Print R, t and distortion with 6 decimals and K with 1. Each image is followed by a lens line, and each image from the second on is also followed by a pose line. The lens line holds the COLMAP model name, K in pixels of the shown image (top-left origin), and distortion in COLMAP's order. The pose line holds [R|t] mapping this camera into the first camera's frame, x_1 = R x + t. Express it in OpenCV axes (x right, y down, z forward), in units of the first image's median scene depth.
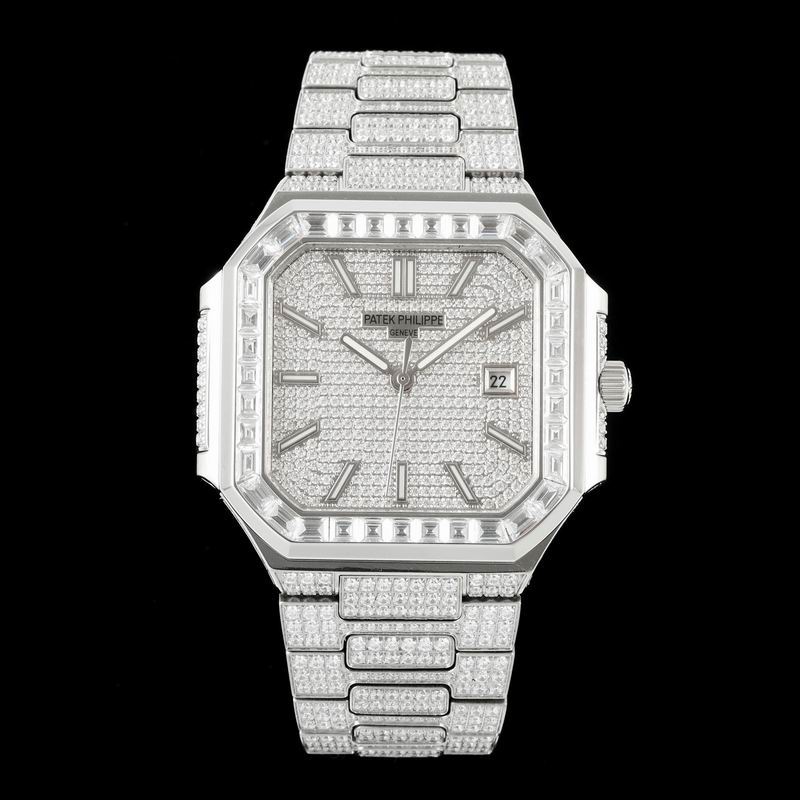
lens RADIAL K [[4859.6, 0, 400.0], [0, 4859.6, 400.0], [0, 0, 1]] dist [0.394796, 23.787852]
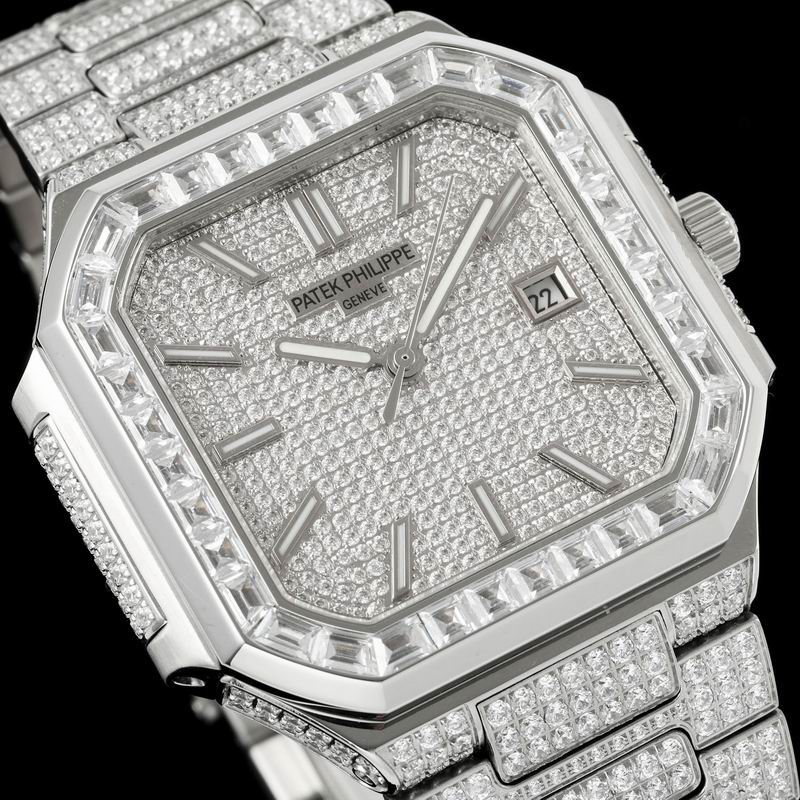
lens RADIAL K [[4859.6, 0, 400.0], [0, 4859.6, 400.0], [0, 0, 1]] dist [0.394796, 23.787852]
pose [[0.862878, -0.439106, 0.250254, -0.146812], [0.484472, 0.859665, -0.162061, 0.093344], [-0.143972, 0.261080, 0.954520, 0.444995]]
